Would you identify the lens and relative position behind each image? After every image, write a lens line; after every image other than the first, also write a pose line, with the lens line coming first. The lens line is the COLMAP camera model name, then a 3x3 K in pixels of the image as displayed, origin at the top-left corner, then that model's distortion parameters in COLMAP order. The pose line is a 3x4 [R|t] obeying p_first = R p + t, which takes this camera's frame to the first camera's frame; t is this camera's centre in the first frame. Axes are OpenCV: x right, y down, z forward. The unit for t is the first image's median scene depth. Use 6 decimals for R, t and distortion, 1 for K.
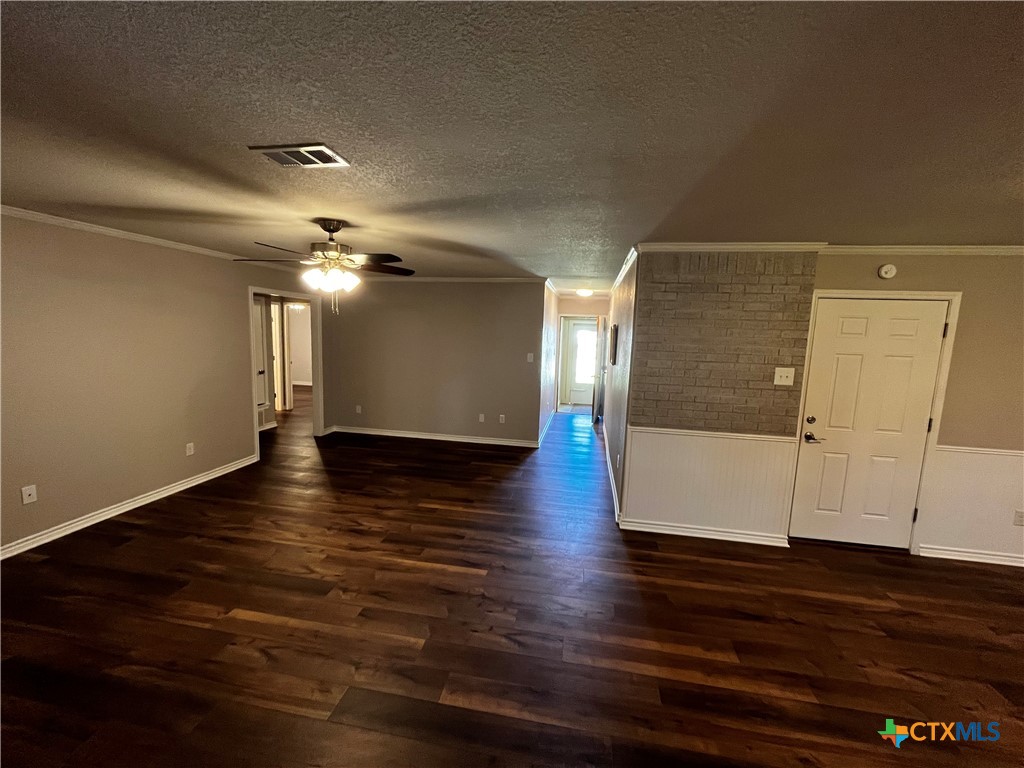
lens RADIAL K [[414.8, 0, 511.2], [0, 414.8, 382.9], [0, 0, 1]] dist [0.000011, 0.000155]
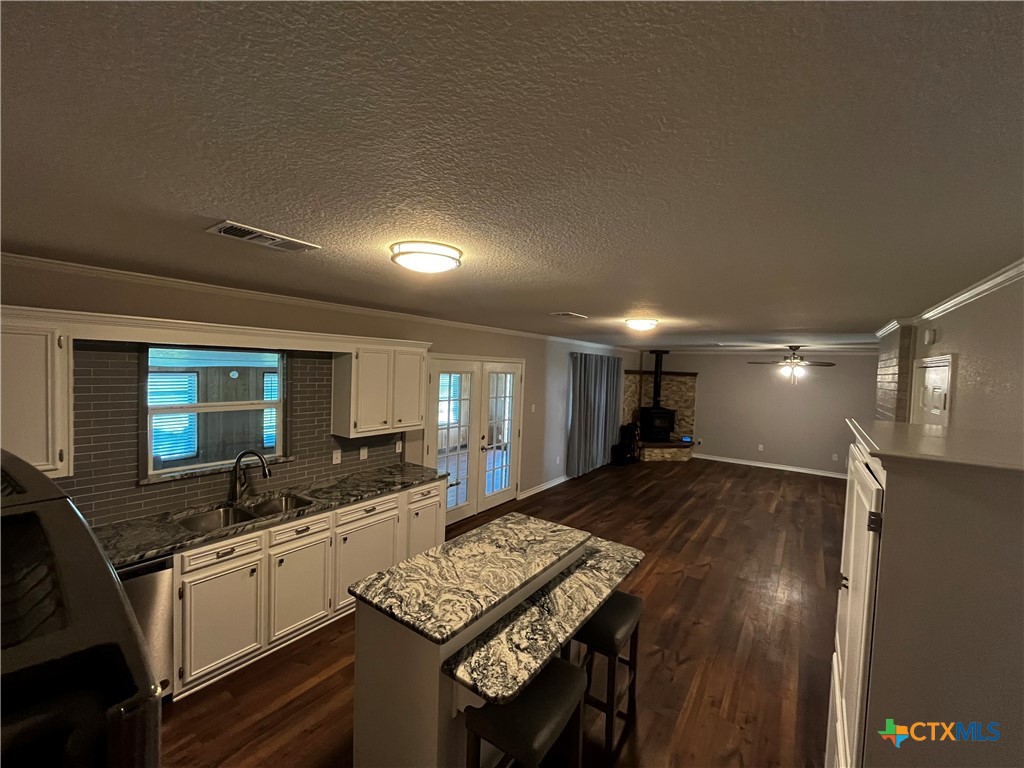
lens RADIAL K [[414.8, 0, 515.3], [0, 414.8, 383.1], [0, 0, 1]] dist [0.000011, 0.000155]
pose [[-0.436039, -0.014476, -0.899811, 2.467849], [-0.158746, 0.985429, 0.061073, -0.093681], [0.885816, 0.169472, -0.431983, 0.709874]]
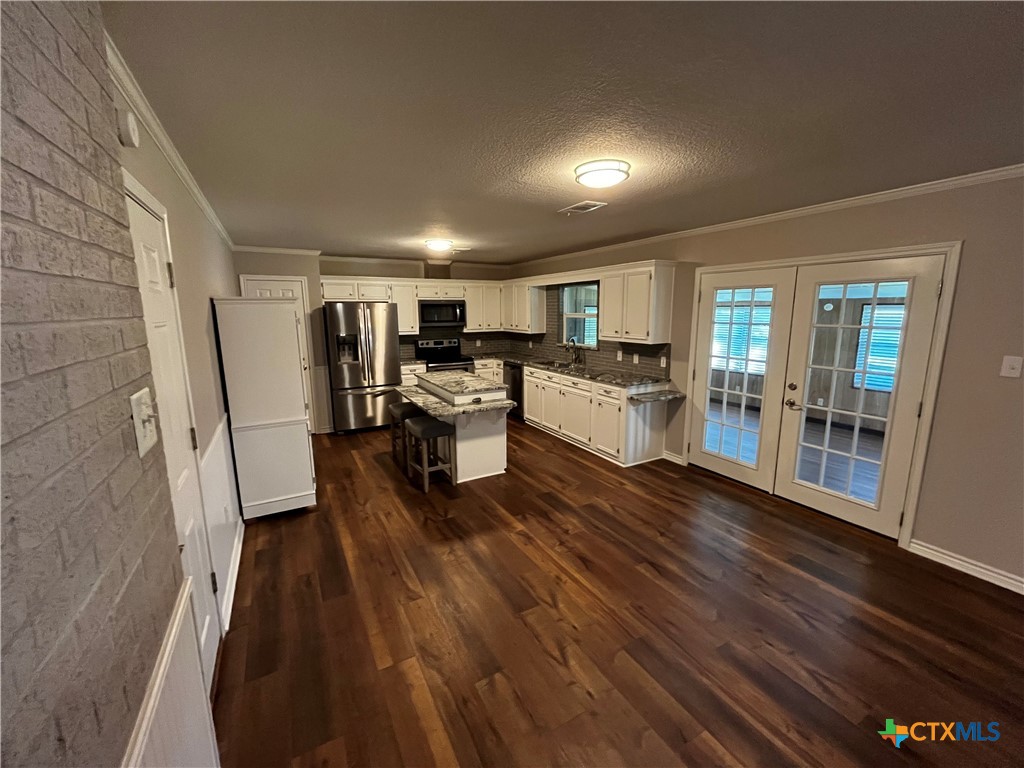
lens RADIAL K [[414.8, 0, 513.8], [0, 414.8, 382.9], [0, 0, 1]] dist [0.000011, 0.000155]
pose [[-0.629386, -0.166178, 0.759116, 0.335350], [0.079102, 0.958093, 0.275319, -0.124369], [-0.773056, 0.233329, -0.589866, 1.177002]]
